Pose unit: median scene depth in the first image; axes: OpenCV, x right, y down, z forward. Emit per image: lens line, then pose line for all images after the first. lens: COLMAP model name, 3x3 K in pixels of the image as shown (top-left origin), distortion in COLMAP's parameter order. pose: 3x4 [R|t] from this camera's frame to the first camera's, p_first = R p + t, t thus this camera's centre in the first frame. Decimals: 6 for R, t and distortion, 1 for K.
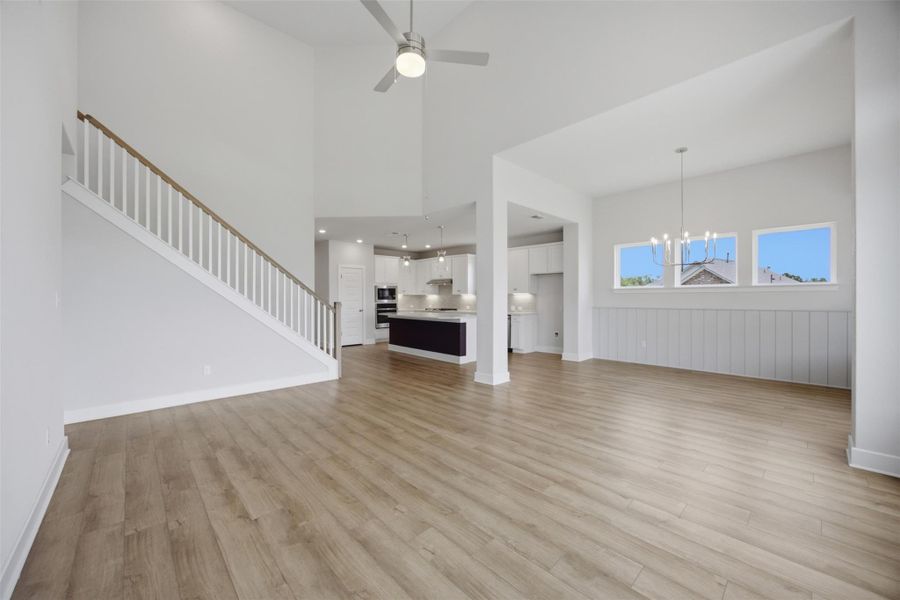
lens RADIAL K [[343.5, 0, 446.1], [0, 343.5, 299.5], [0, 0, 1]] dist [-0.000679, -0.000004]
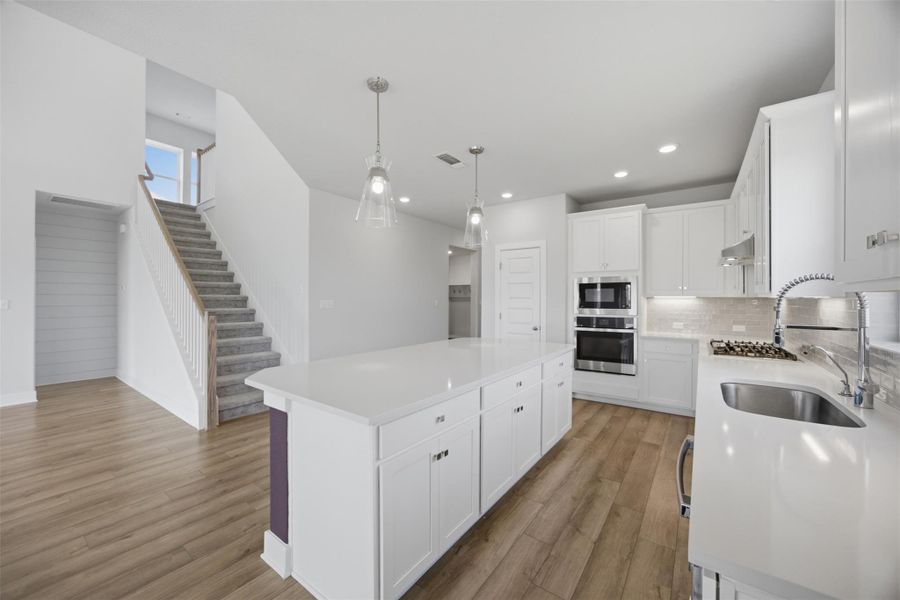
lens RADIAL K [[343.5, 0, 446.1], [0, 343.5, 299.5], [0, 0, 1]] dist [-0.000679, -0.000004]
pose [[0.181149, 0.005442, -0.983441, 0.248424], [-0.005638, 0.999974, 0.004495, -0.013769], [0.983440, 0.004731, 0.181175, 0.813023]]
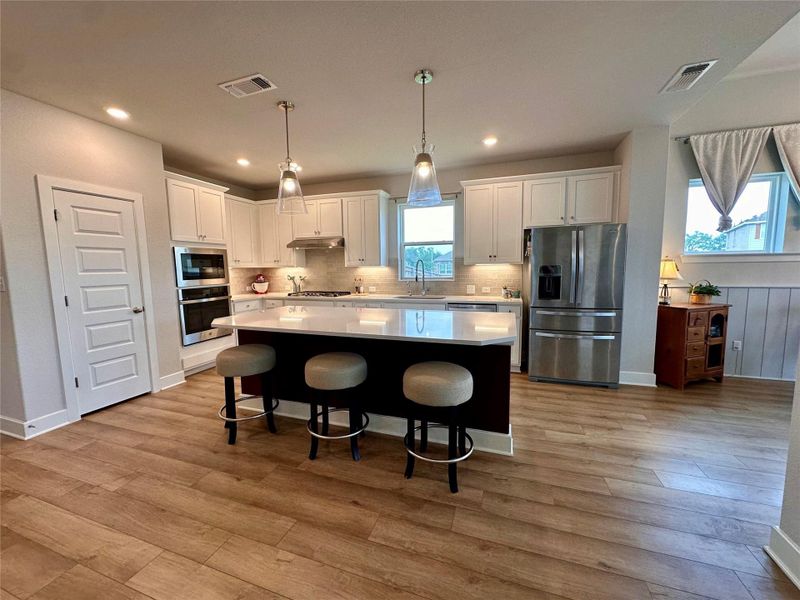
lens RADIAL K [[317.4, 0, 399.5], [0, 317.4, 298.6], [0, 0, 1]] dist [-0.000645, -0.000276]
pose [[0.885468, -0.056532, 0.461249, -0.158170], [0.012891, 0.995179, 0.097226, -0.013355], [-0.464521, -0.080145, 0.881928, 0.572288]]
